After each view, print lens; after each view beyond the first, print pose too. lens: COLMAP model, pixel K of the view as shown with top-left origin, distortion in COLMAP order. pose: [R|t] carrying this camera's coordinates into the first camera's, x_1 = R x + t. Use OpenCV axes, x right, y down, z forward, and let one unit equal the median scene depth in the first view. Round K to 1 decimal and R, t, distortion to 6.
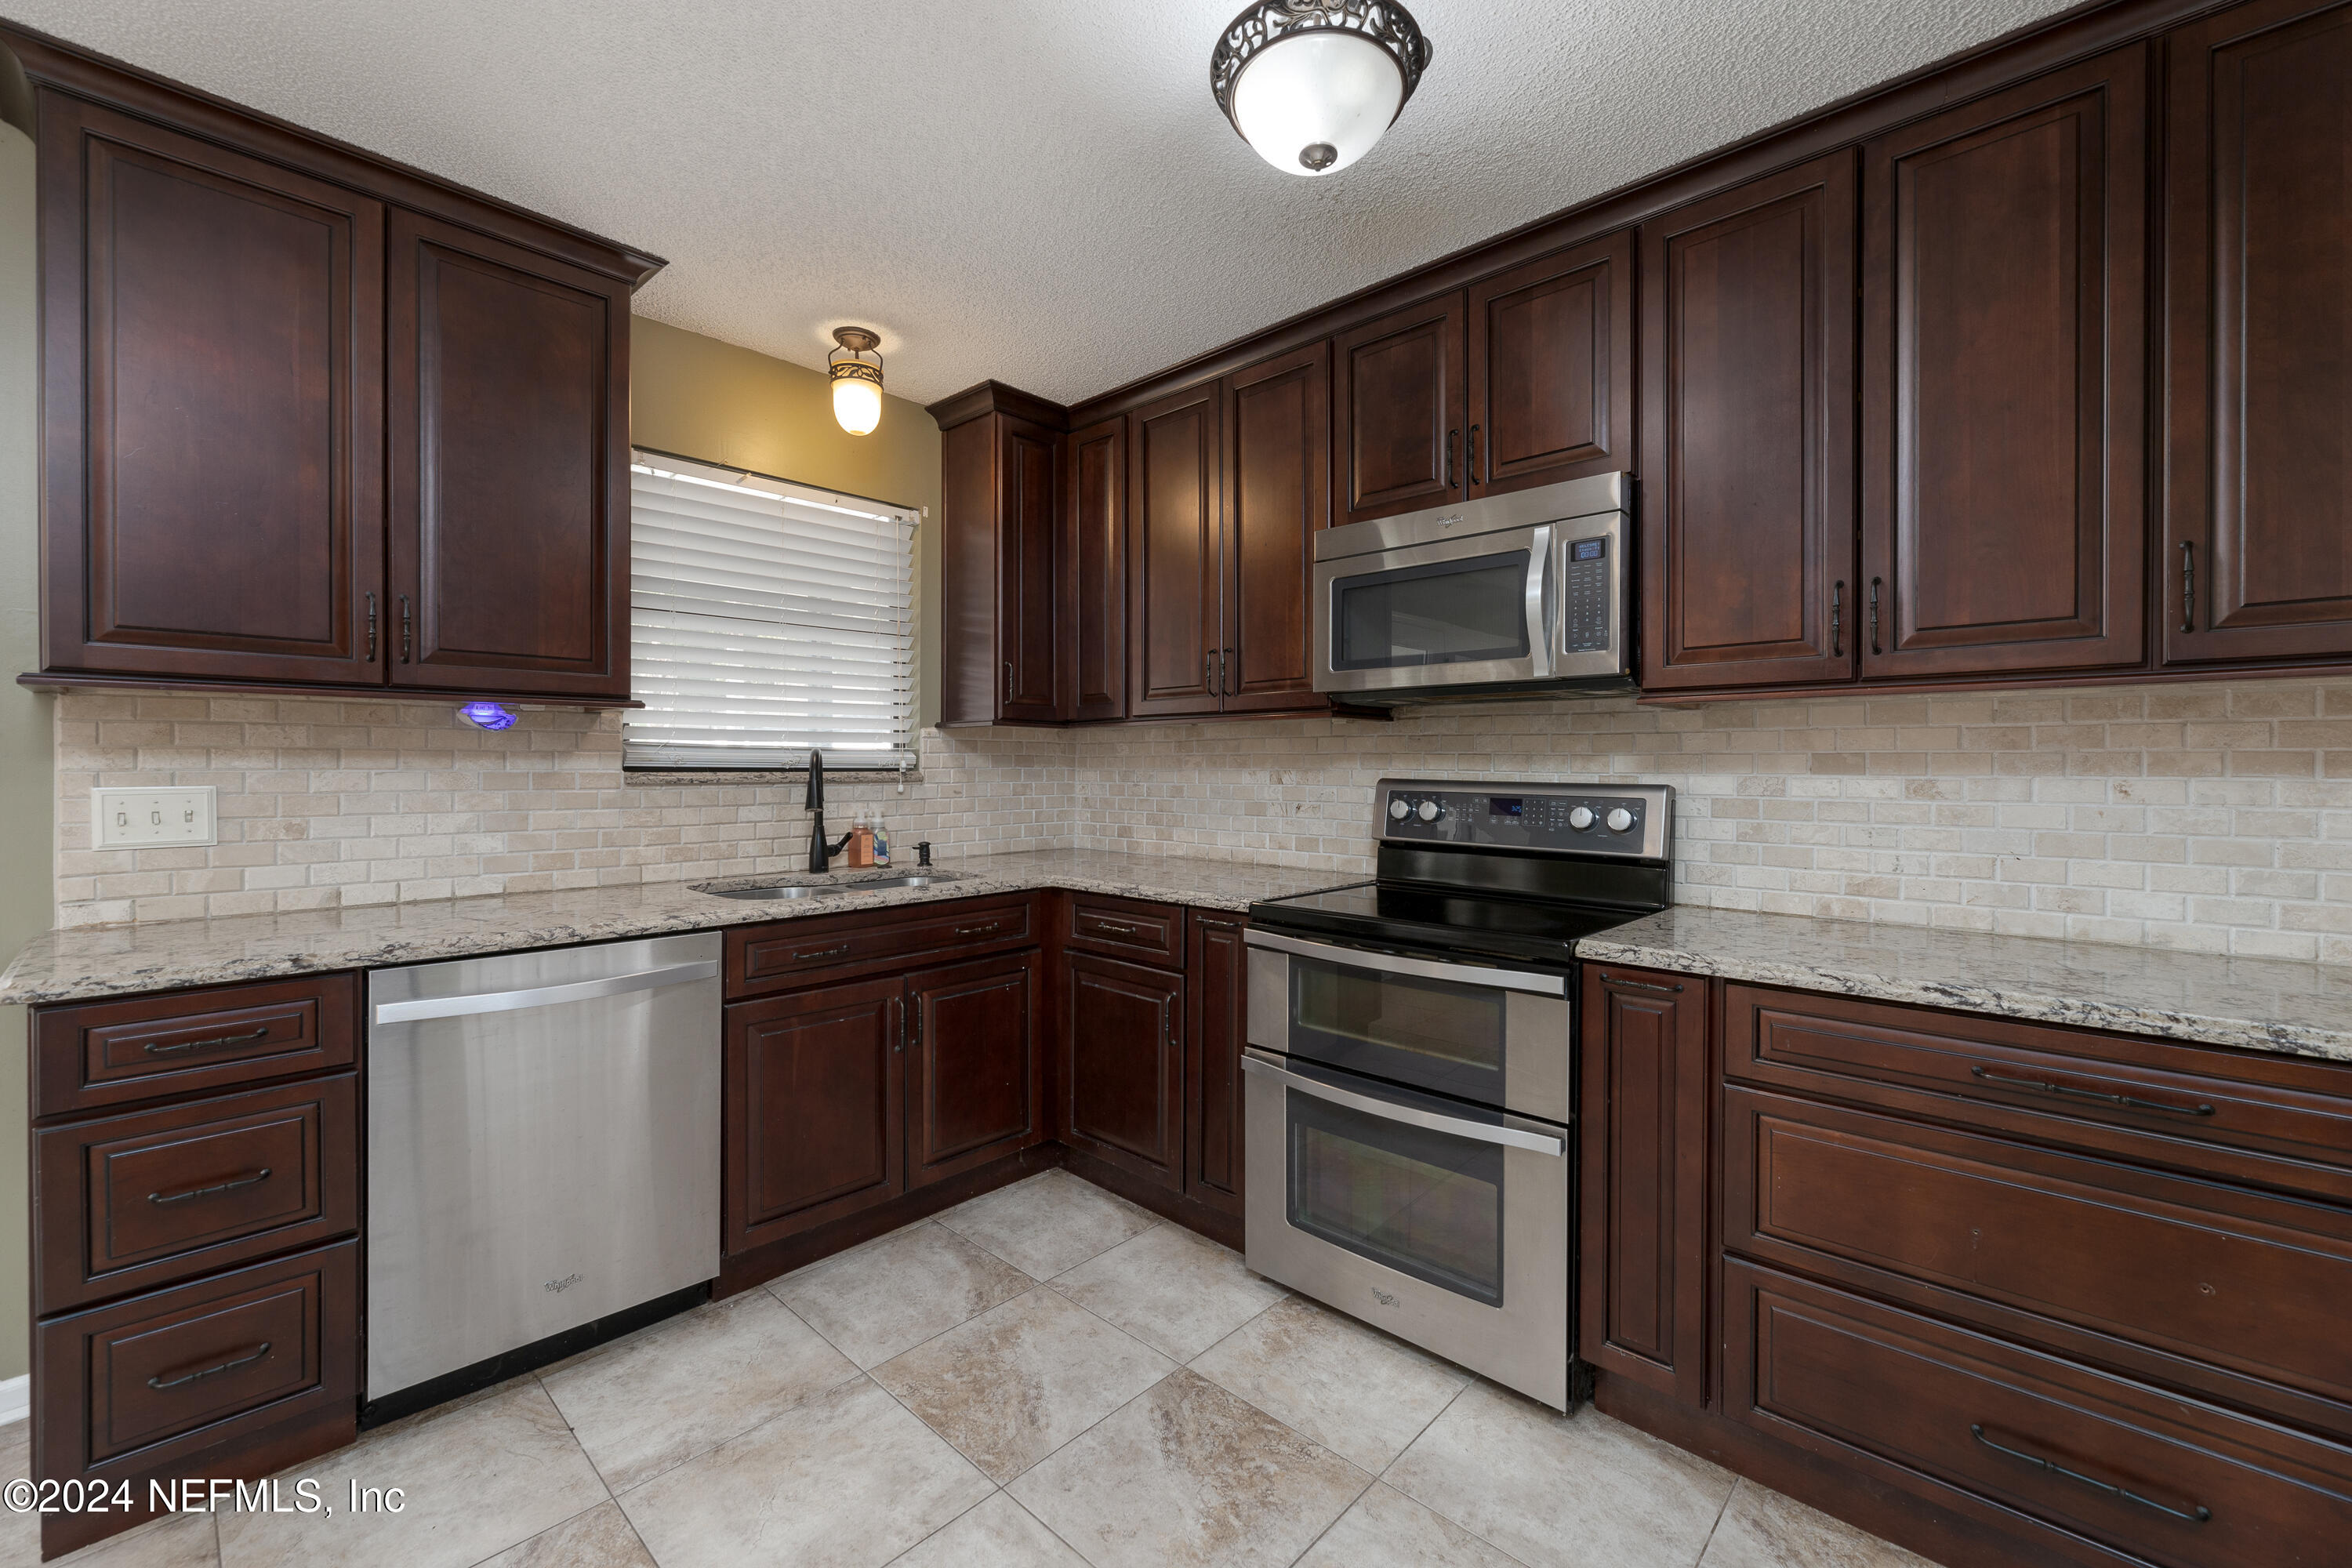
lens RADIAL K [[961.0, 0, 1173.5], [0, 961.0, 774.1], [0, 0, 1]] dist [-0.006016, 0.000045]
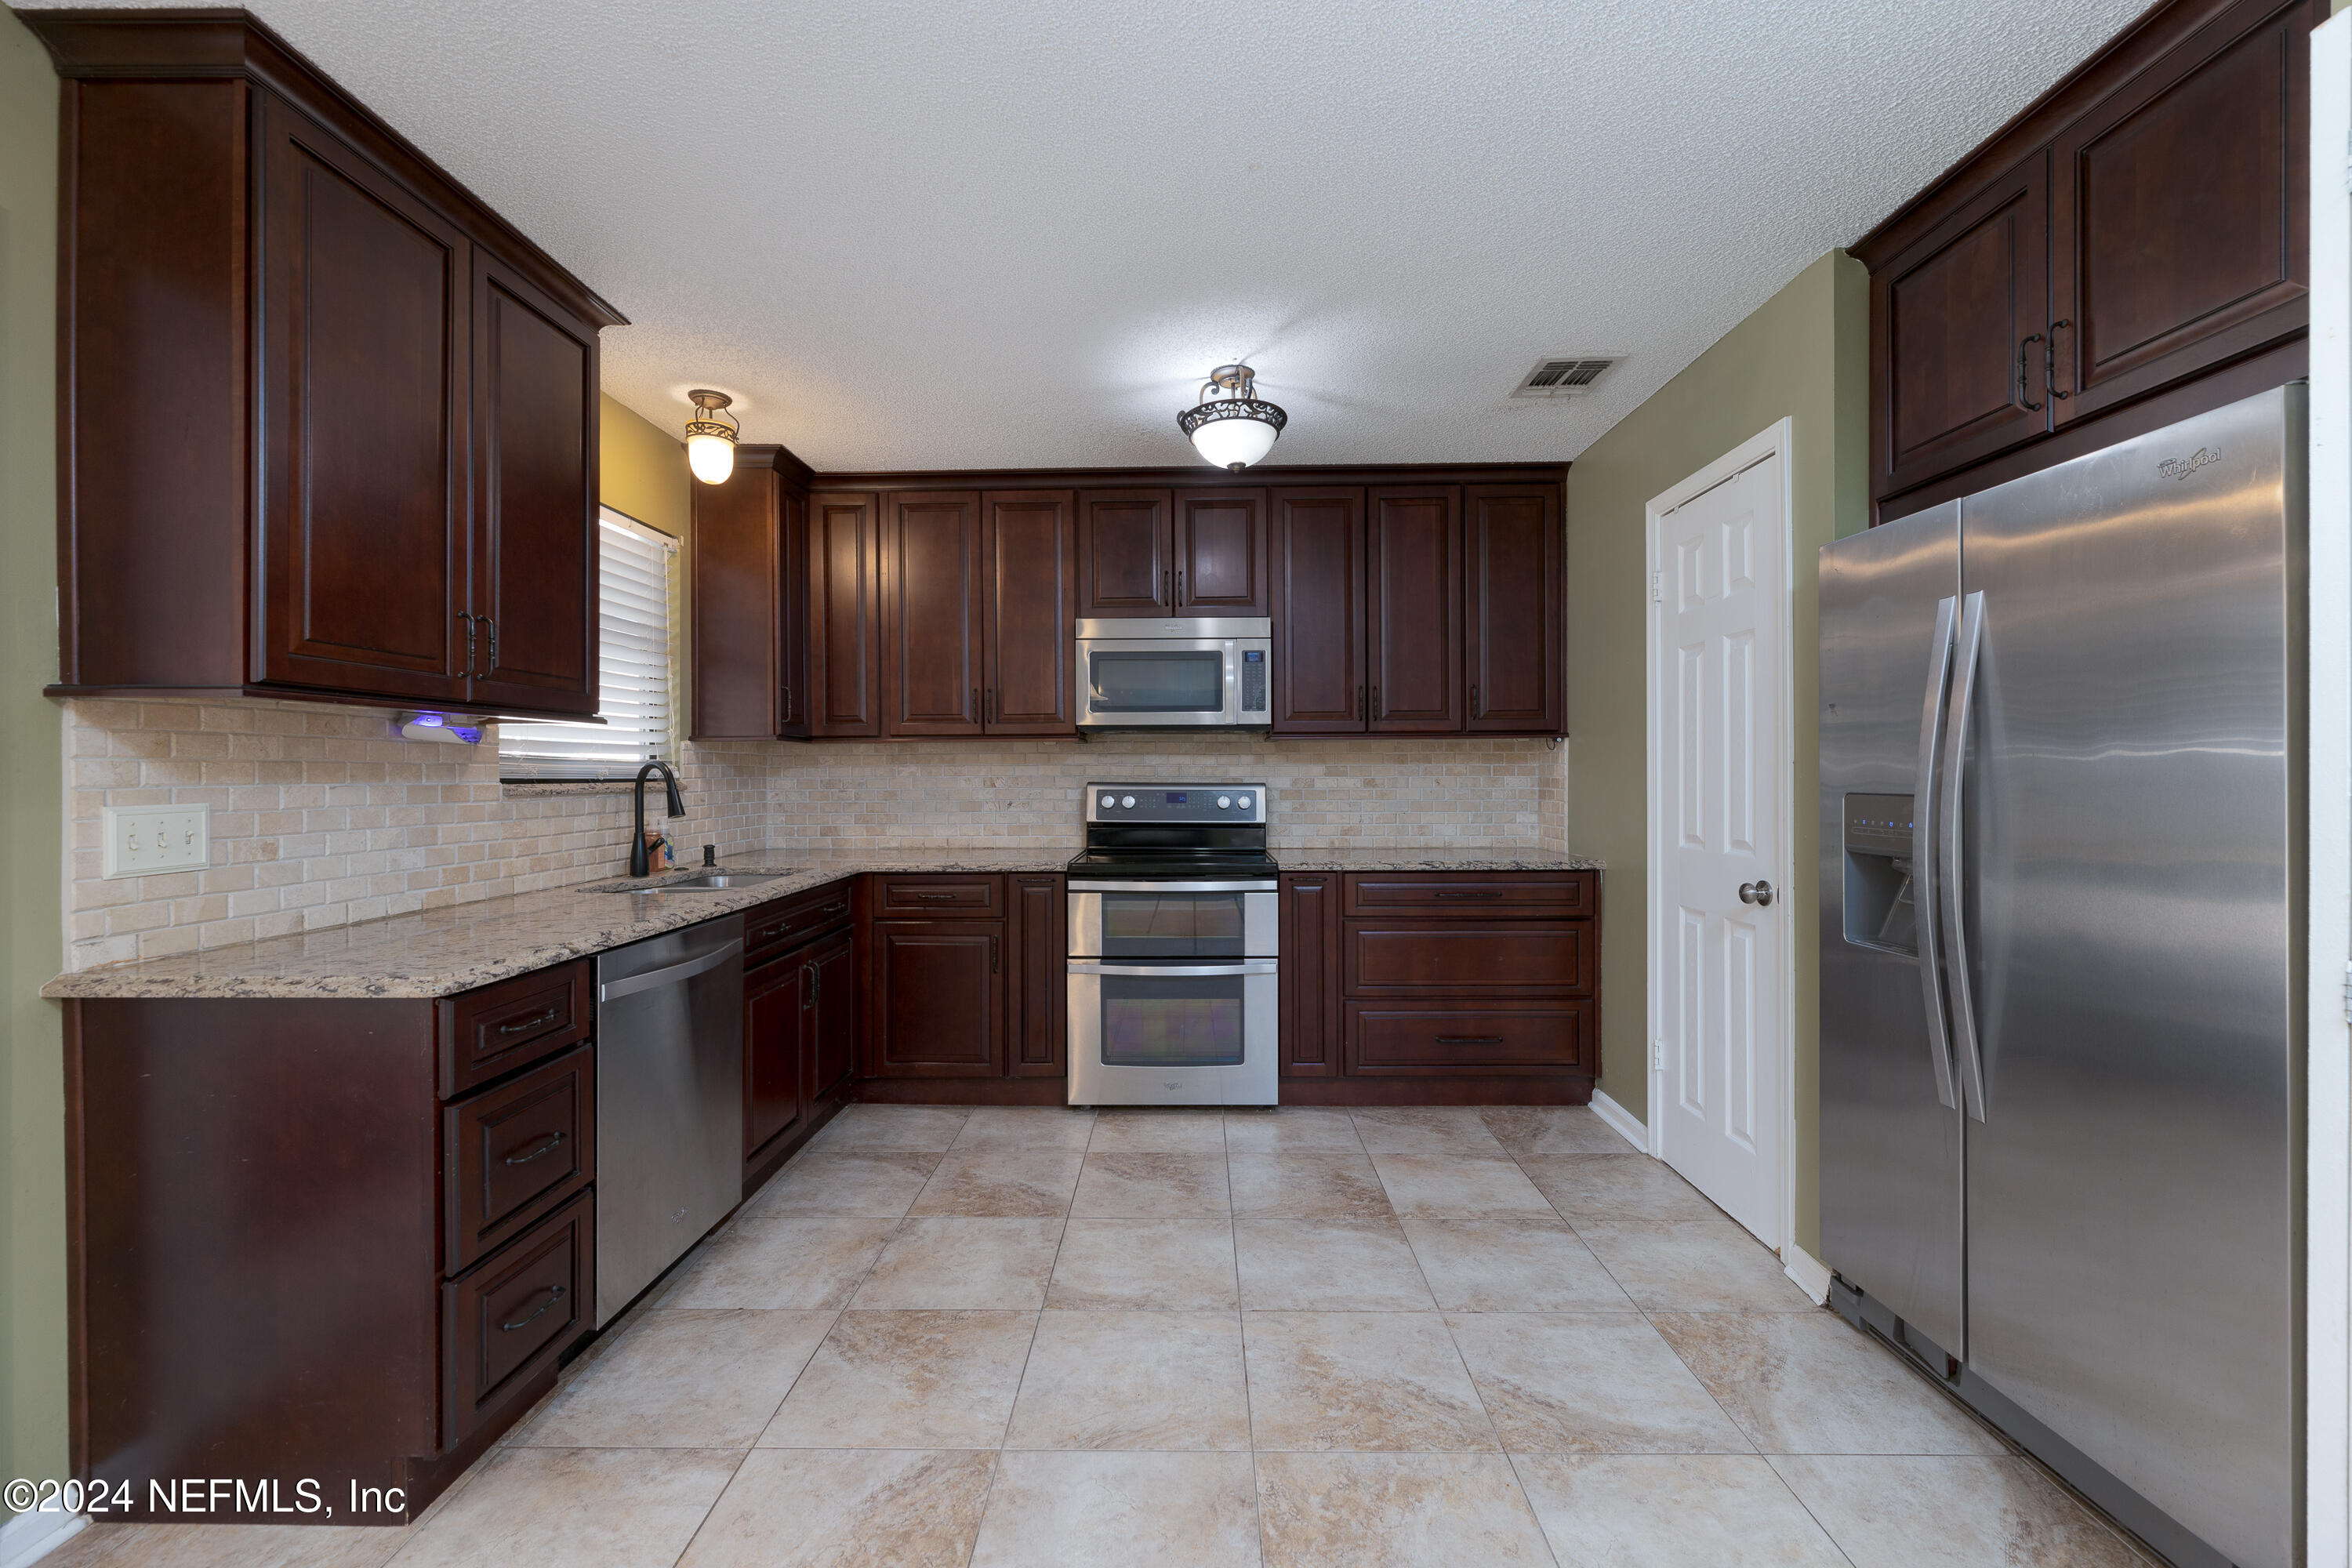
lens RADIAL K [[961.0, 0, 1186.1], [0, 961.0, 774.6], [0, 0, 1]] dist [-0.006016, 0.000045]
pose [[0.737905, -0.006680, 0.674872, -0.869546], [0.011489, 0.999930, -0.002666, -0.001370], [-0.674807, 0.009721, 0.737930, -0.268492]]
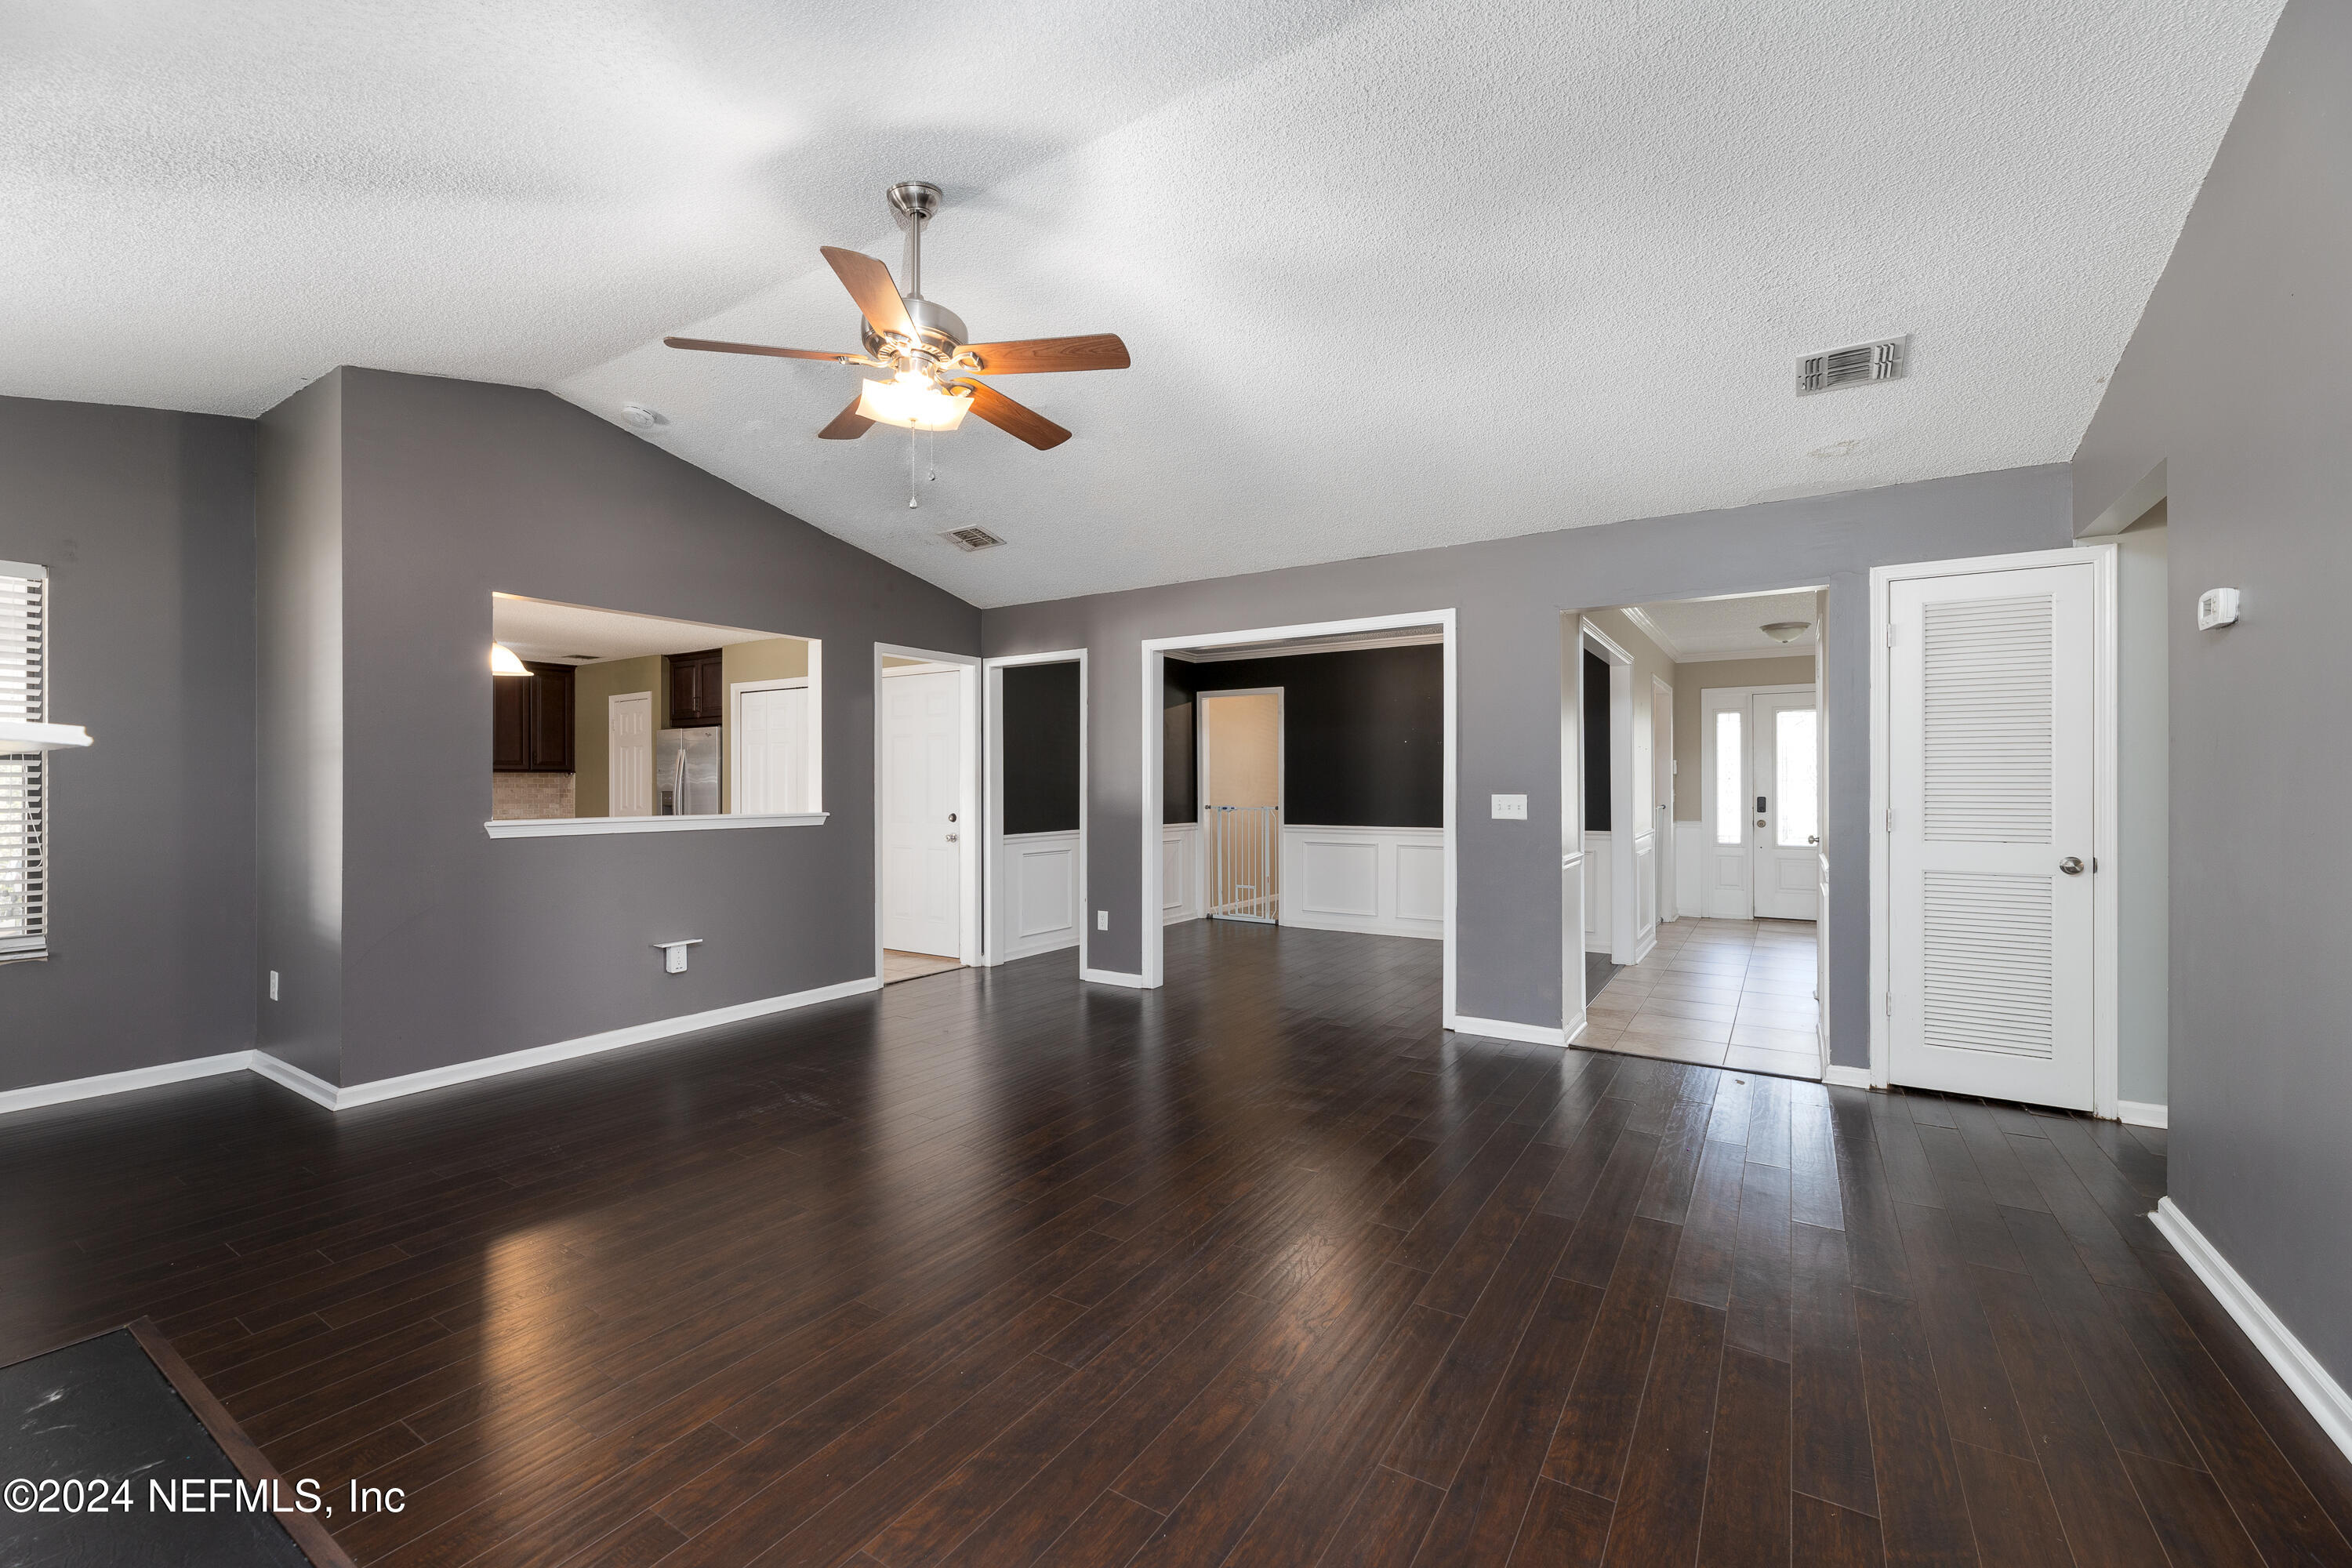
lens RADIAL K [[961.0, 0, 1191.1], [0, 961.0, 781.8], [0, 0, 1]] dist [-0.006016, 0.000045]
pose [[-0.174576, -0.000284, 0.984644, -4.121357], [0.010808, 0.999939, 0.002204, -0.003866], [-0.984584, 0.011027, -0.174562, -1.509683]]
